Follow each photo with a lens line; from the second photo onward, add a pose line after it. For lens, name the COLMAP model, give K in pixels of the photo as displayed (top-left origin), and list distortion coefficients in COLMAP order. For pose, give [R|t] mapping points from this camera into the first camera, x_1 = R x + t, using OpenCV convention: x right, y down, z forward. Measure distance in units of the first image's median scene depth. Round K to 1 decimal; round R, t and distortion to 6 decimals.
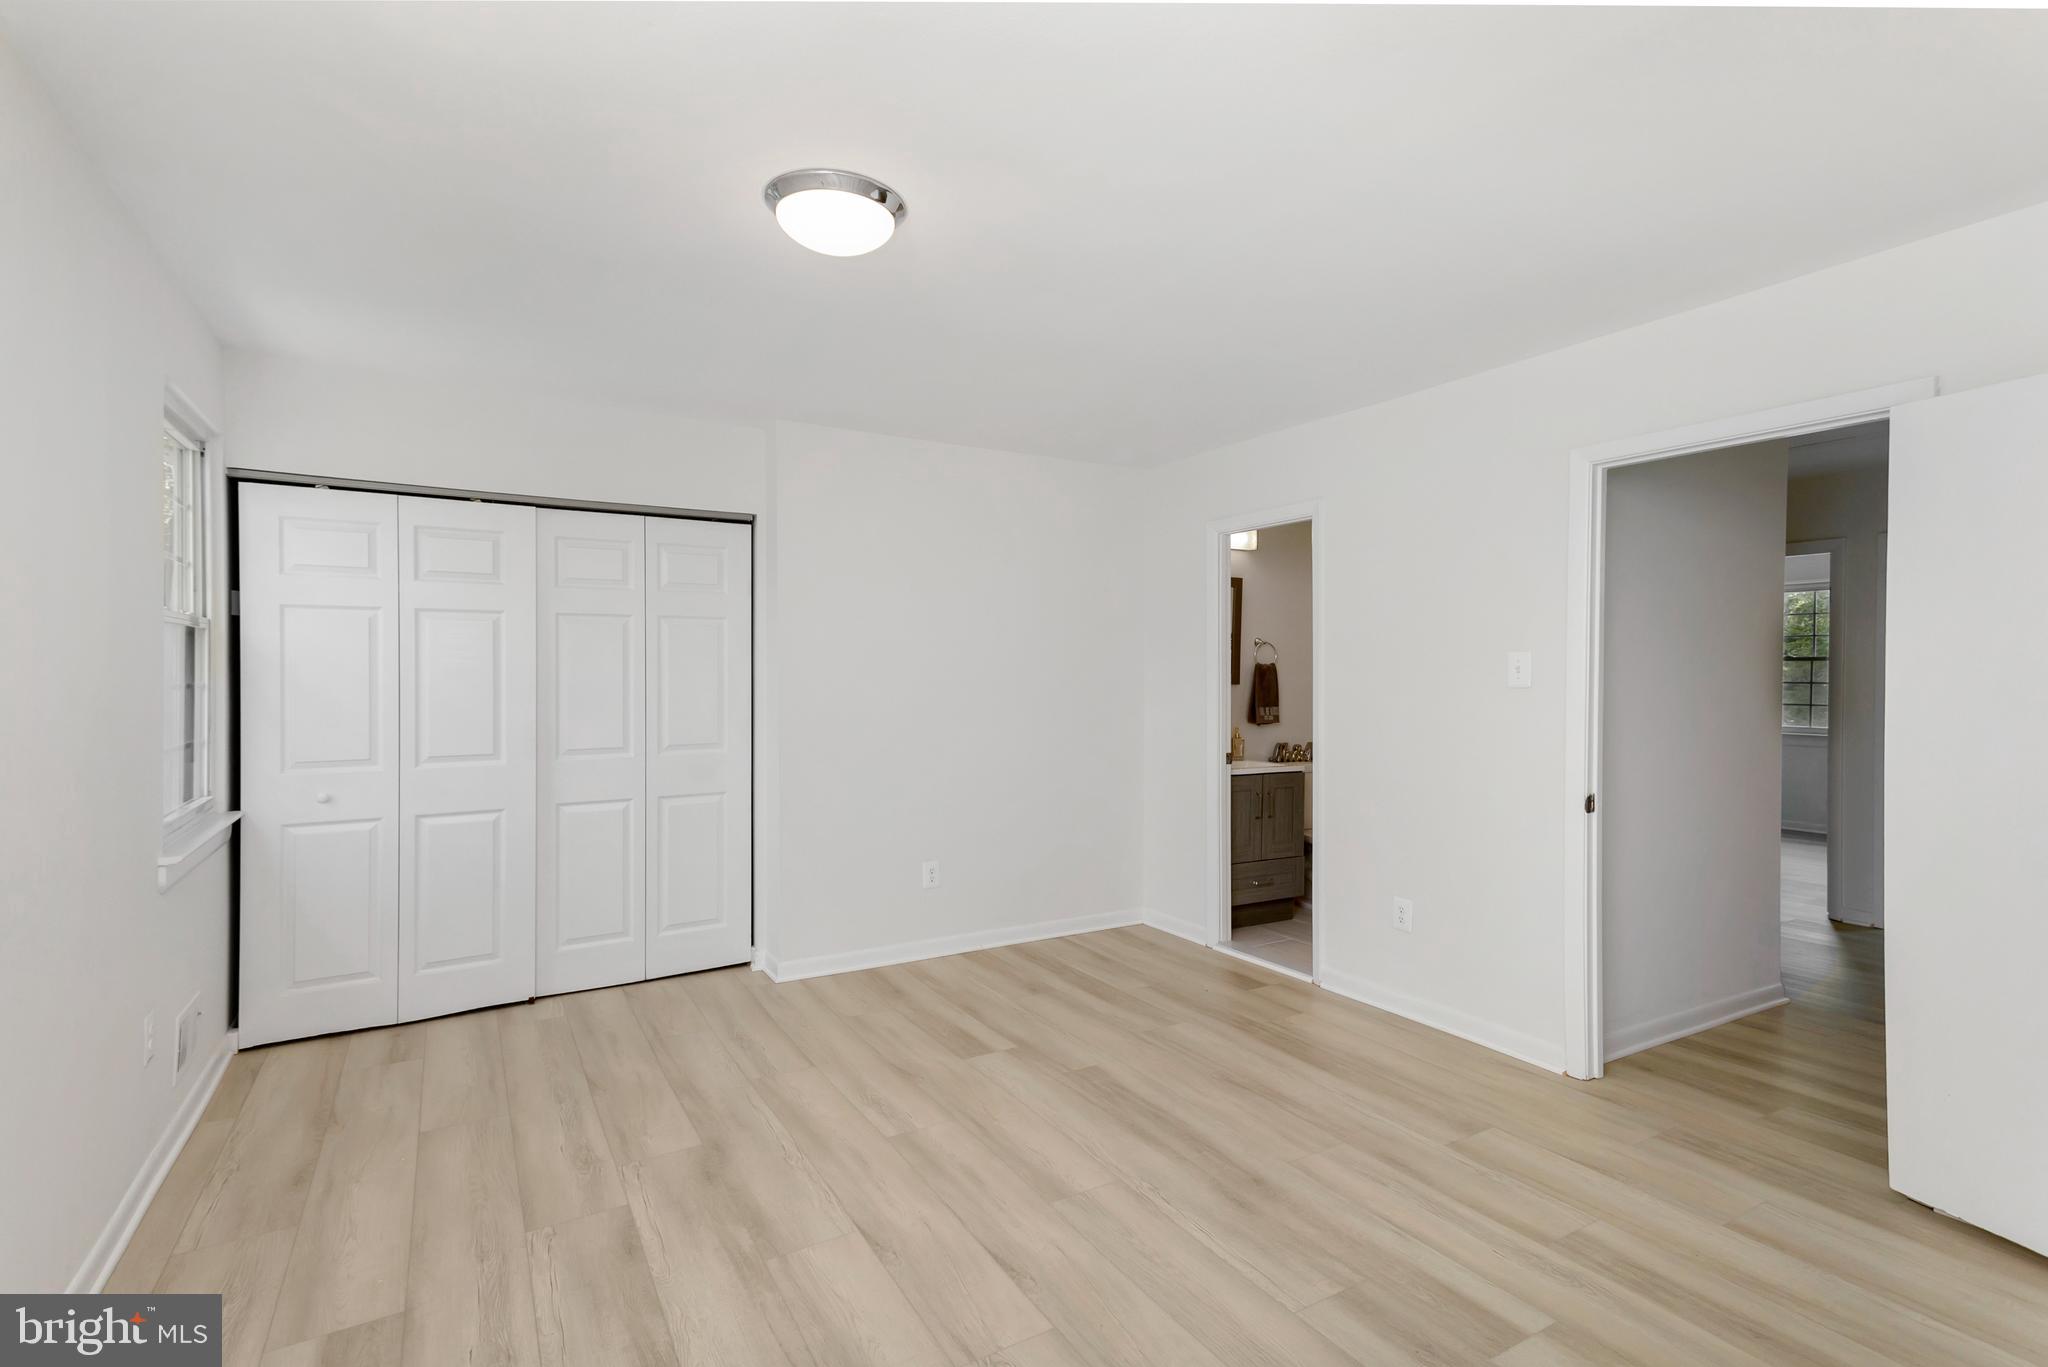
lens RADIAL K [[979.9, 0, 1056.3], [0, 979.9, 668.9], [0, 0, 1]] dist [0.001648, -0.000062]
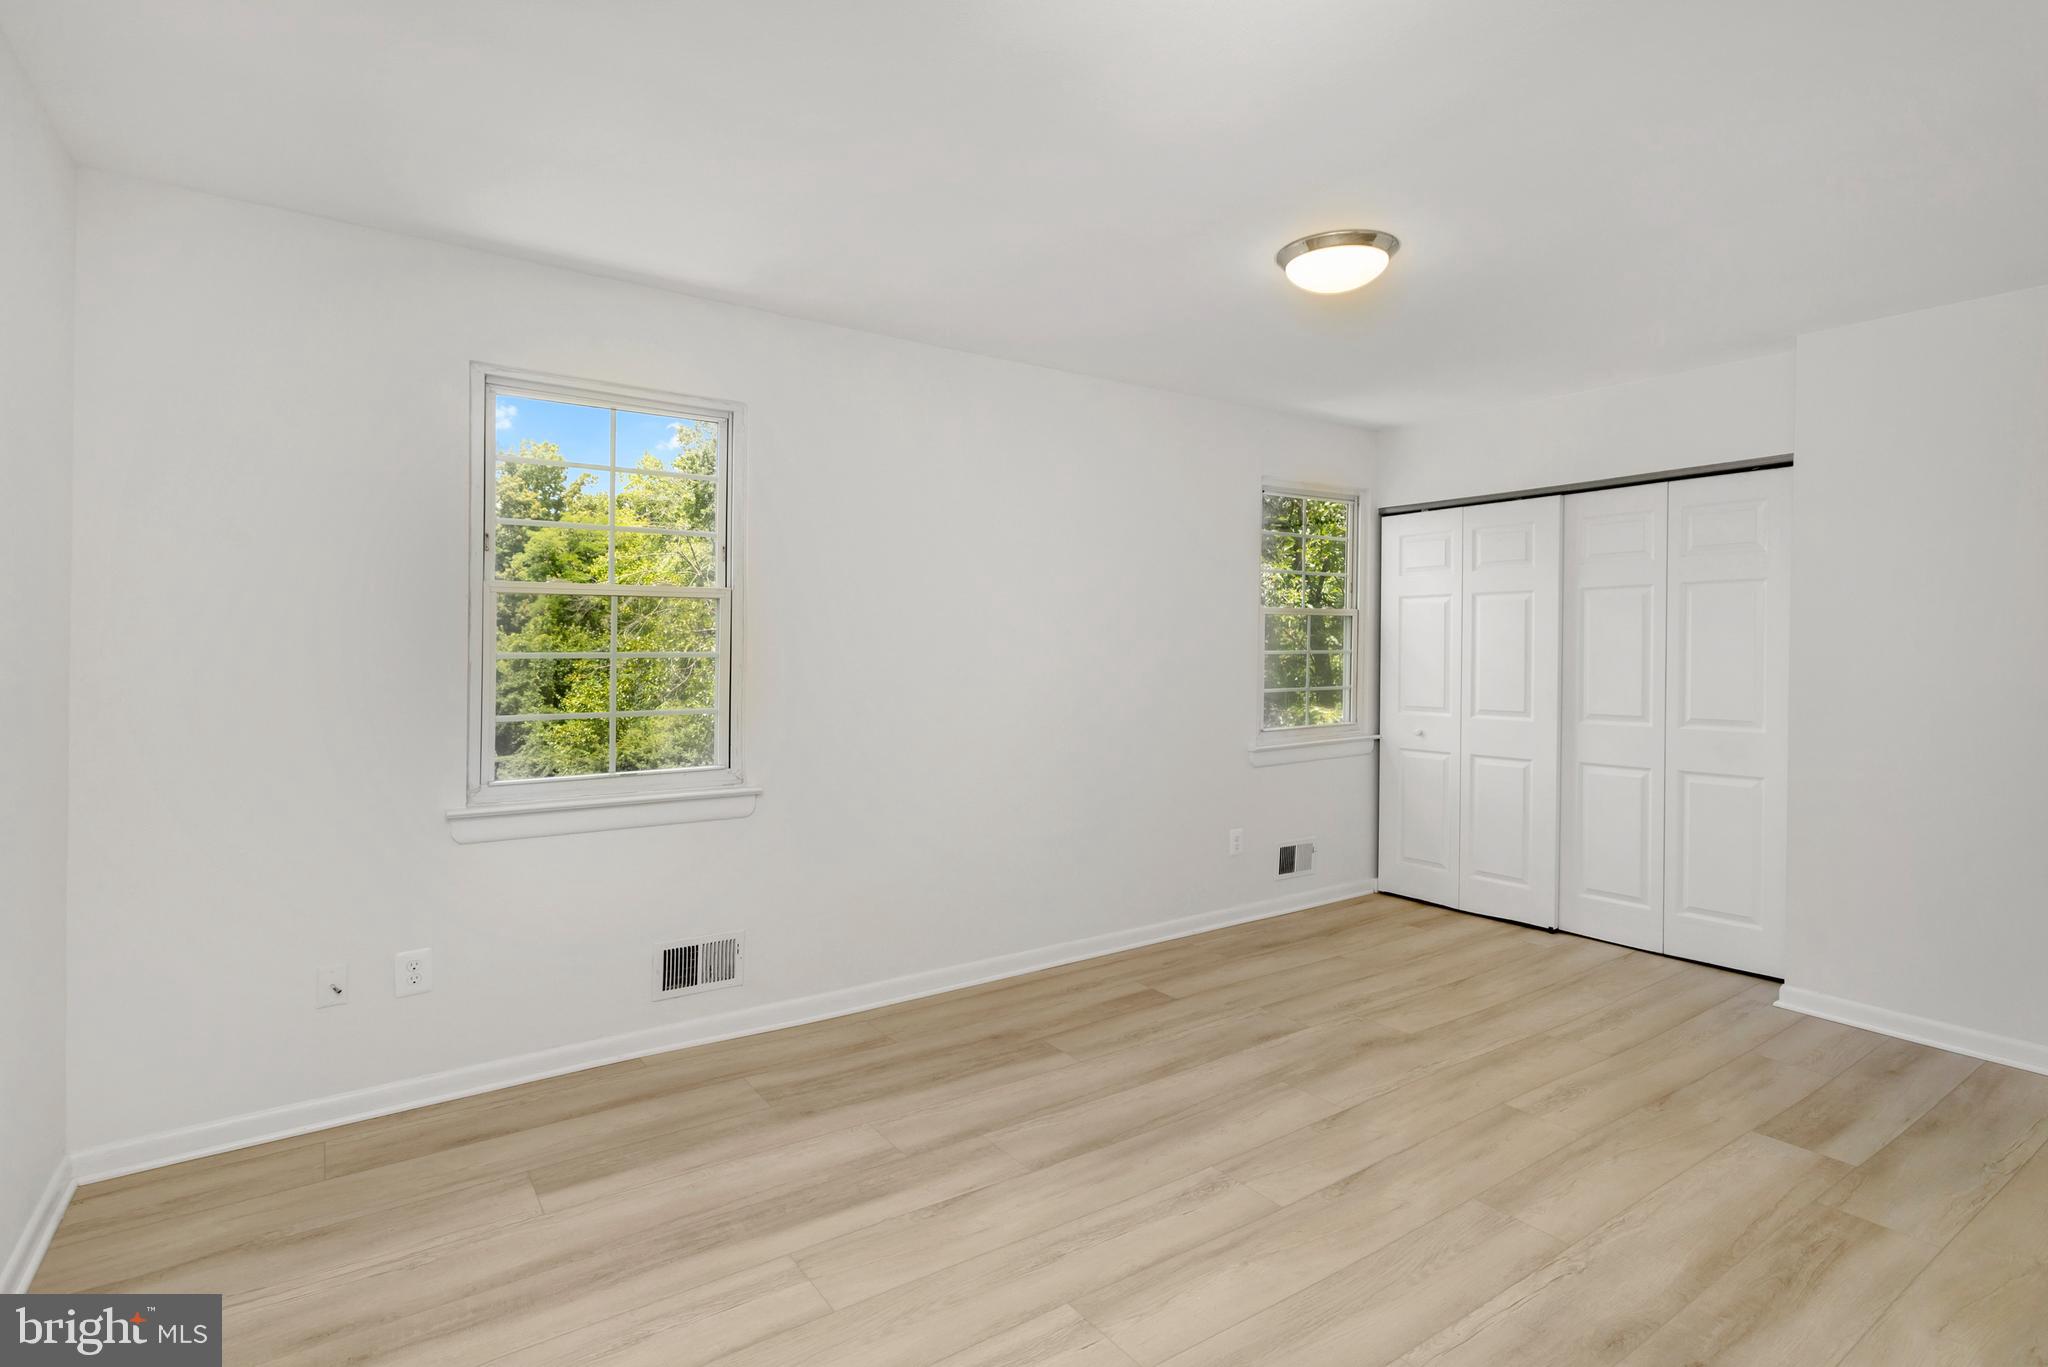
lens RADIAL K [[979.9, 0, 998.2], [0, 979.9, 641.3], [0, 0, 1]] dist [0.001648, -0.000062]
pose [[0.050321, -0.003515, -0.998727, 0.628488], [0.004686, 0.999984, -0.003283, 0.002707], [0.998722, -0.004515, 0.050337, 0.333627]]
